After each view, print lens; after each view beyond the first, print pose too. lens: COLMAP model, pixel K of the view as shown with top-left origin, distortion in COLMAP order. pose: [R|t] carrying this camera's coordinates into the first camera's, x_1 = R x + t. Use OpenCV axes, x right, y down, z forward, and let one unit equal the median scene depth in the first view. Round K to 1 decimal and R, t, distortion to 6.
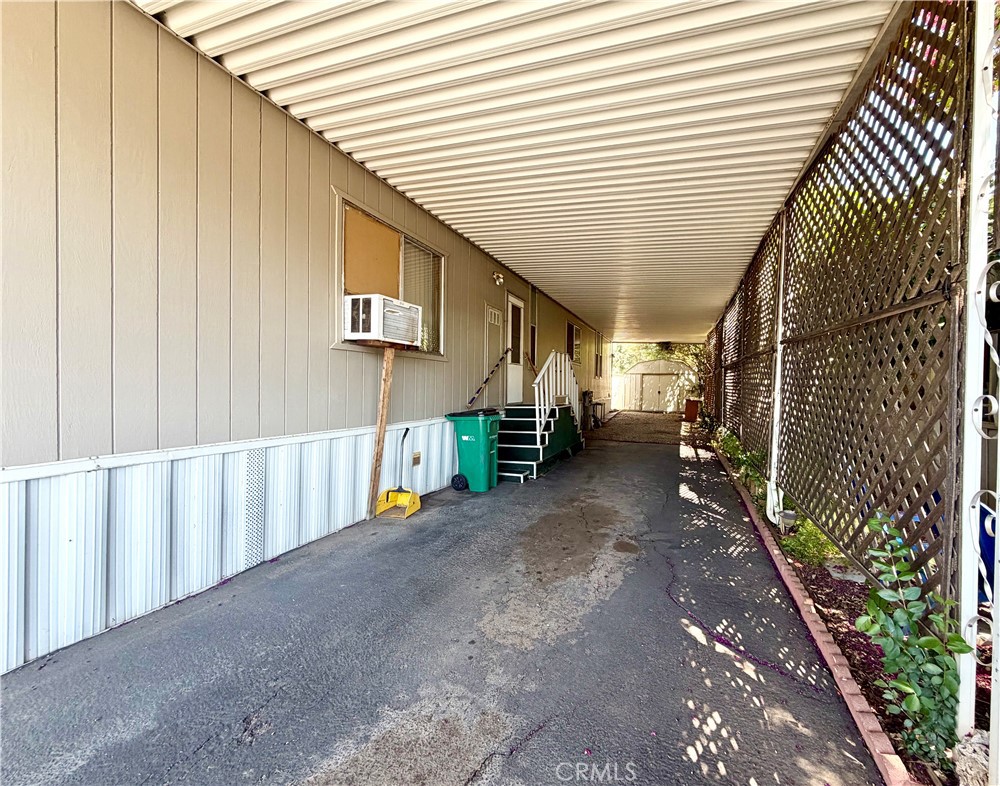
lens RADIAL K [[466.6, 0, 500.0], [0, 466.6, 393.0], [0, 0, 1]] dist [-0.000275, -0.000030]
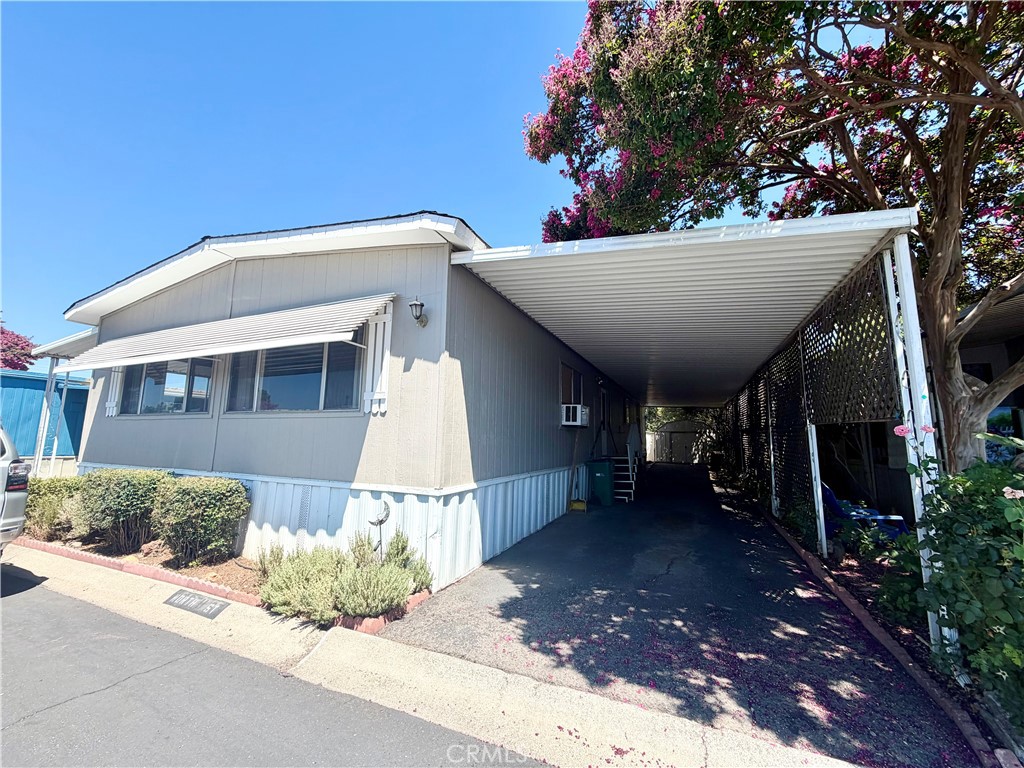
lens RADIAL K [[409.3, 0, 512.0], [0, 409.3, 384.0], [0, 0, 1]] dist [0.000511, 0.000084]
pose [[0.998539, -0.006289, -0.053676, -0.090519], [-0.001907, 0.988486, -0.151301, -0.002680], [0.054010, 0.151182, 0.987029, -0.179424]]
